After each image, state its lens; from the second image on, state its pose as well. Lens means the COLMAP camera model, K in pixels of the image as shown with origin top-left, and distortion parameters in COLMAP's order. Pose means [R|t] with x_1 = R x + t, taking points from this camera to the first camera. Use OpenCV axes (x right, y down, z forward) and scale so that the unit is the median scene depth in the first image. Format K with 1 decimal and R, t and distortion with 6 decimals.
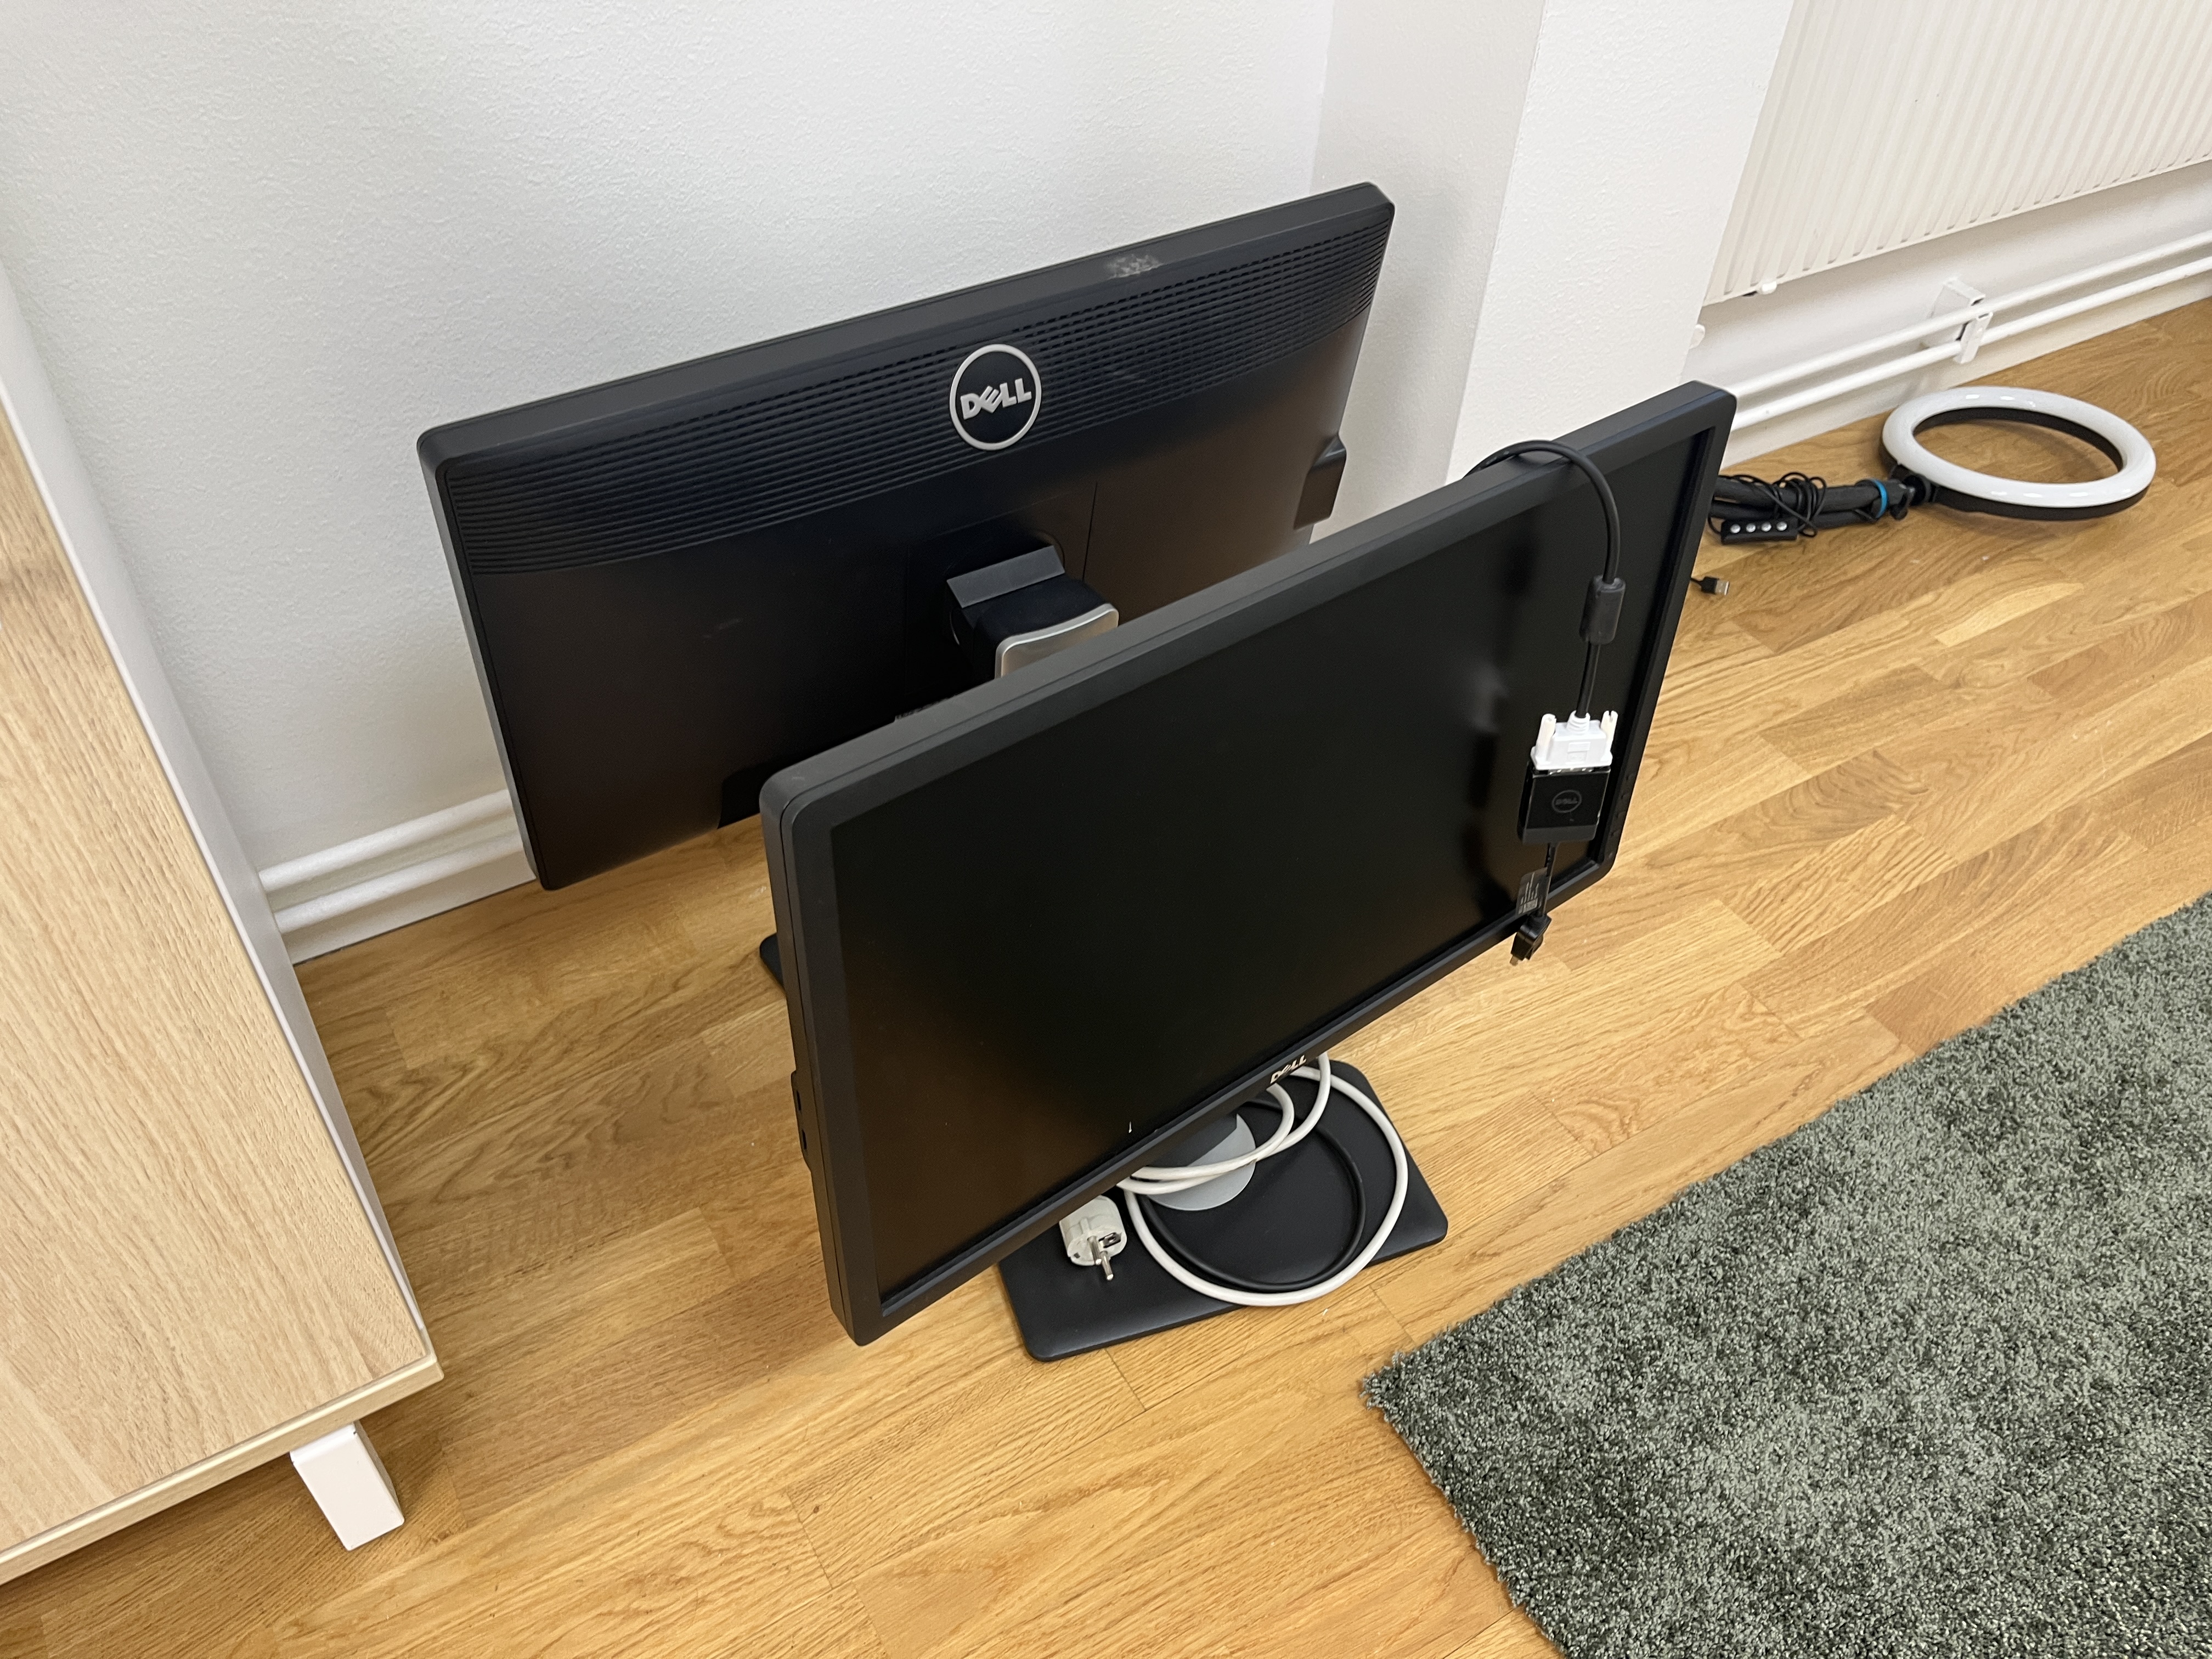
lens RADIAL K [[1695.1, 0, 1091.5], [0, 1695.1, 823.8], [0, 0, 1]] dist [0.050829, -0.071074]
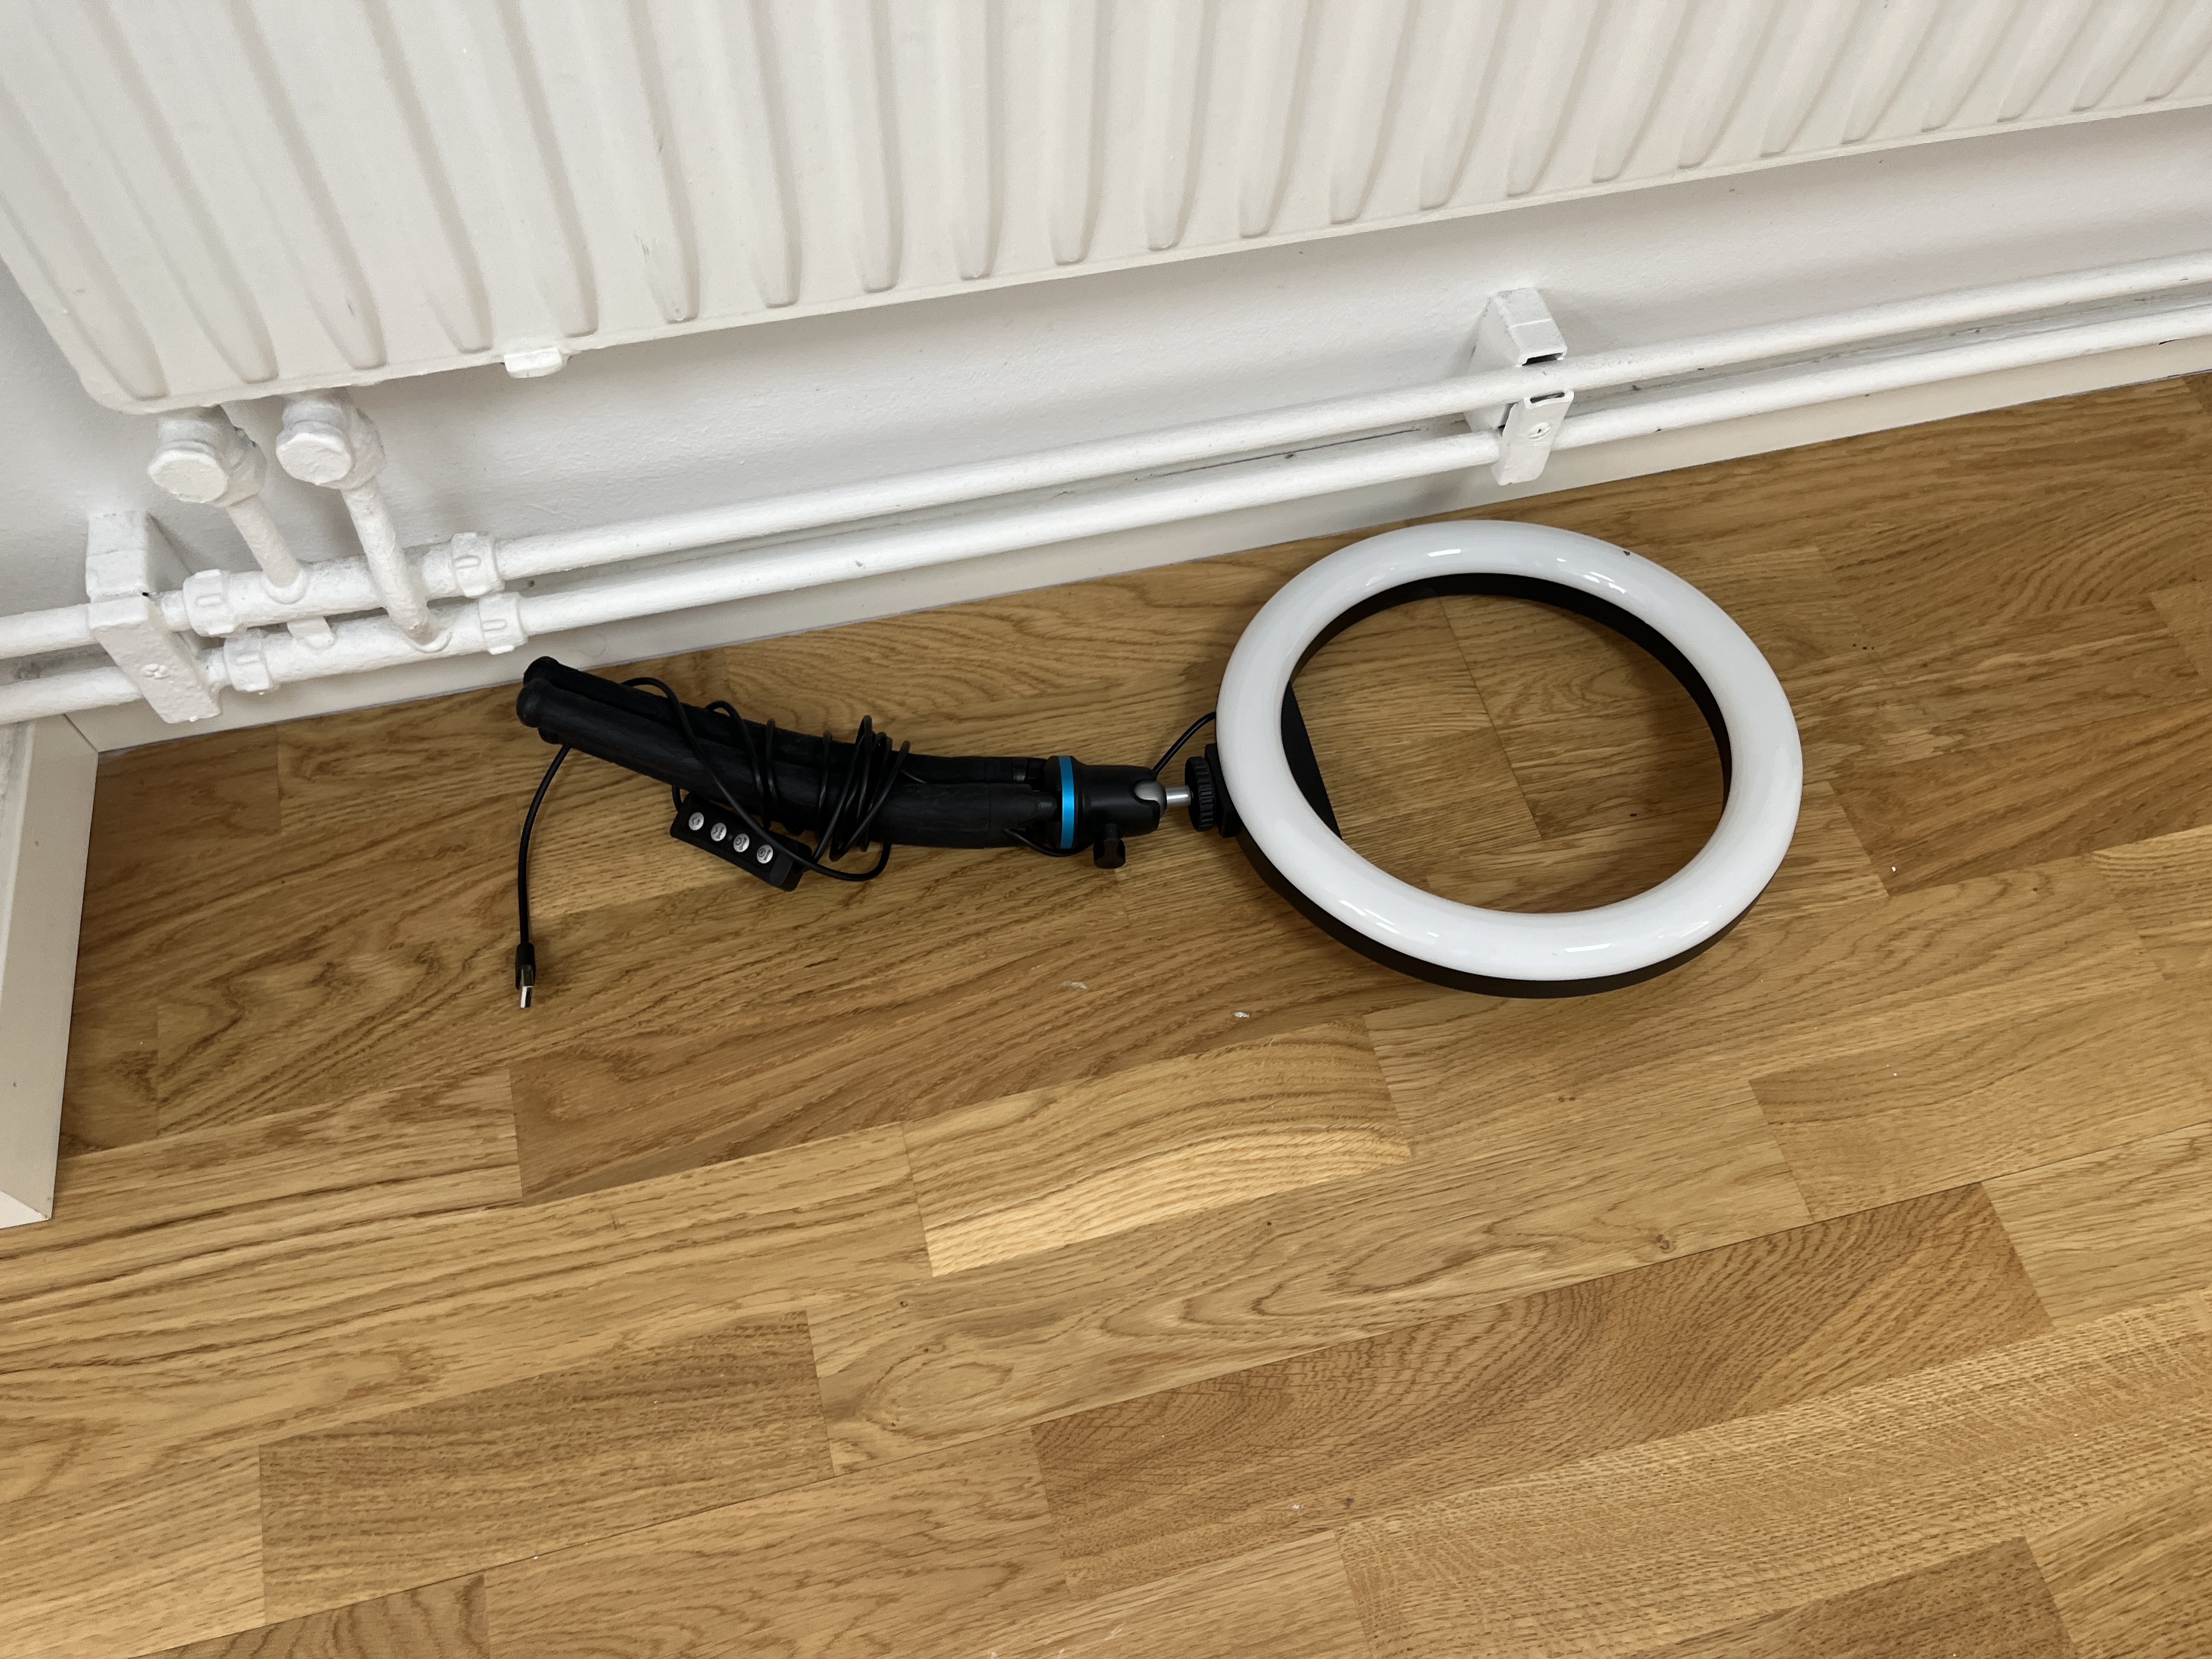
lens RADIAL K [[1695.1, 0, 1110.4], [0, 1695.1, 838.6], [0, 0, 1]] dist [0.050829, -0.071074]
pose [[0.956963, 0.250433, -0.146643, 0.571646], [-0.197245, 0.931922, 0.304327, -0.340356], [0.212874, -0.262305, 0.941212, 0.626773]]
